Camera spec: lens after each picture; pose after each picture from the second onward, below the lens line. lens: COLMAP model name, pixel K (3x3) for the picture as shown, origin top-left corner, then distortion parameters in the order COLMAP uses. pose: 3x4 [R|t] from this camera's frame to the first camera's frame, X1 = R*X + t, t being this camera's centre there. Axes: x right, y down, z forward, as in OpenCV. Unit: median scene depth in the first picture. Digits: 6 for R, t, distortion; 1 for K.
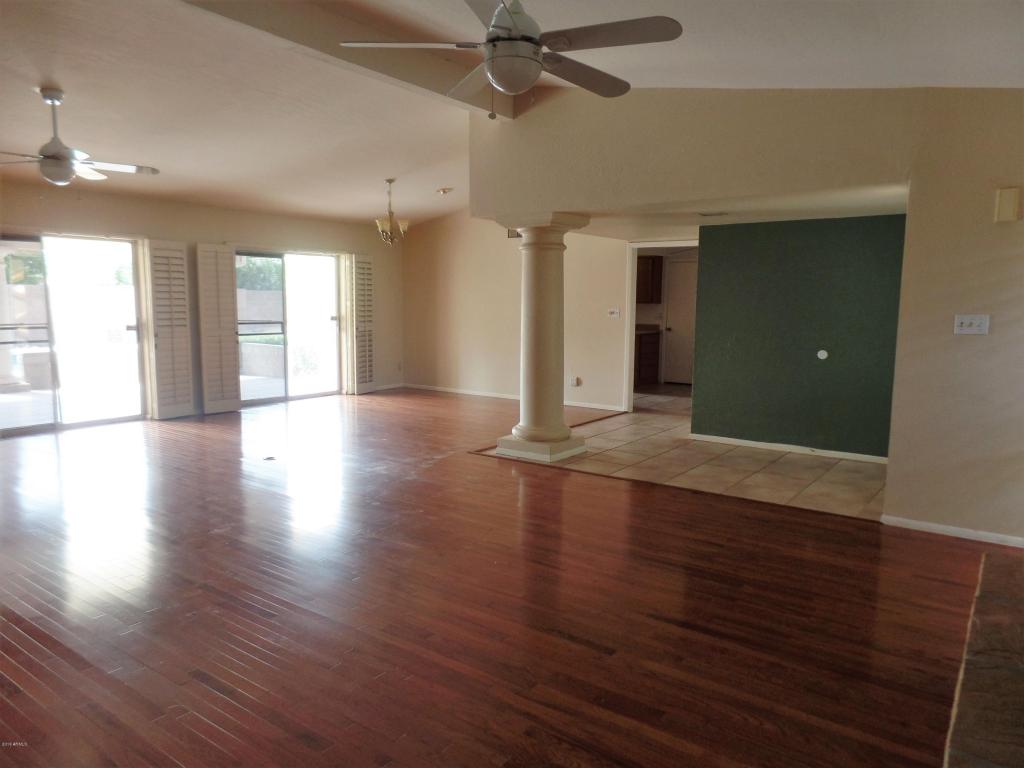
lens RADIAL K [[696.6, 0, 510.0], [0, 696.6, 397.9], [0, 0, 1]] dist [-0.002506, -0.000273]
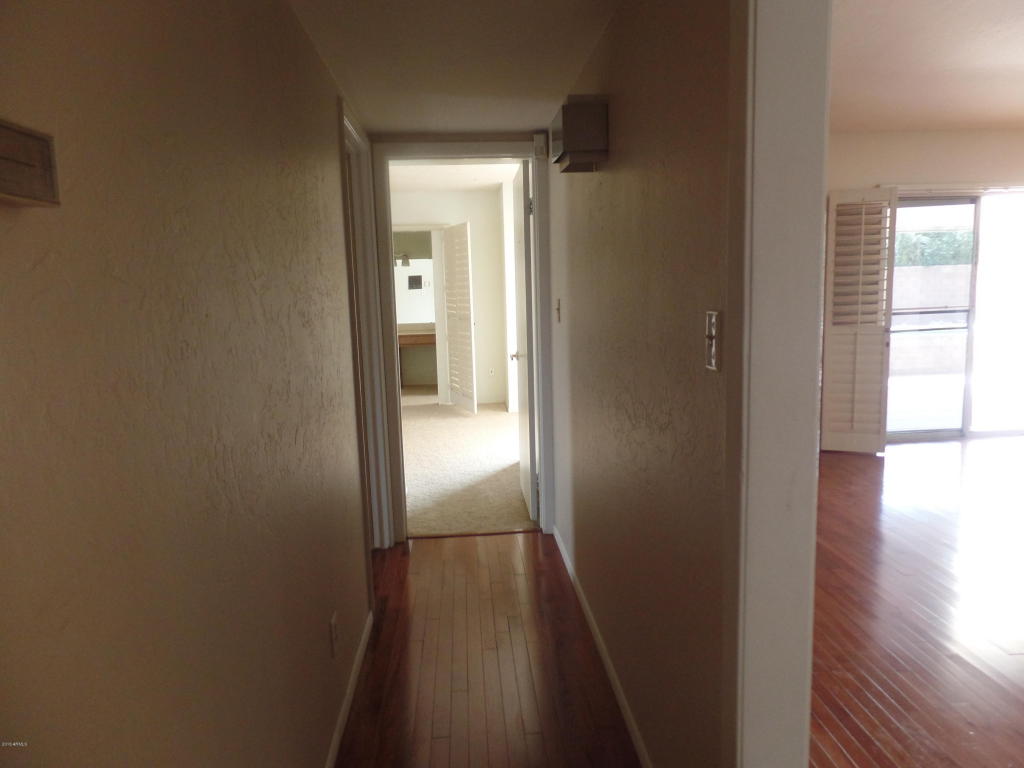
lens RADIAL K [[707.0, 0, 512.0], [0, 707.0, 384.0], [0, 0, 1]] dist [0.003101, -0.000344]
pose [[0.652200, 0.084960, -0.753271, -0.118420], [-0.056894, 0.996383, 0.063120, -0.061297], [0.755909, 0.001689, 0.654675, 0.300473]]
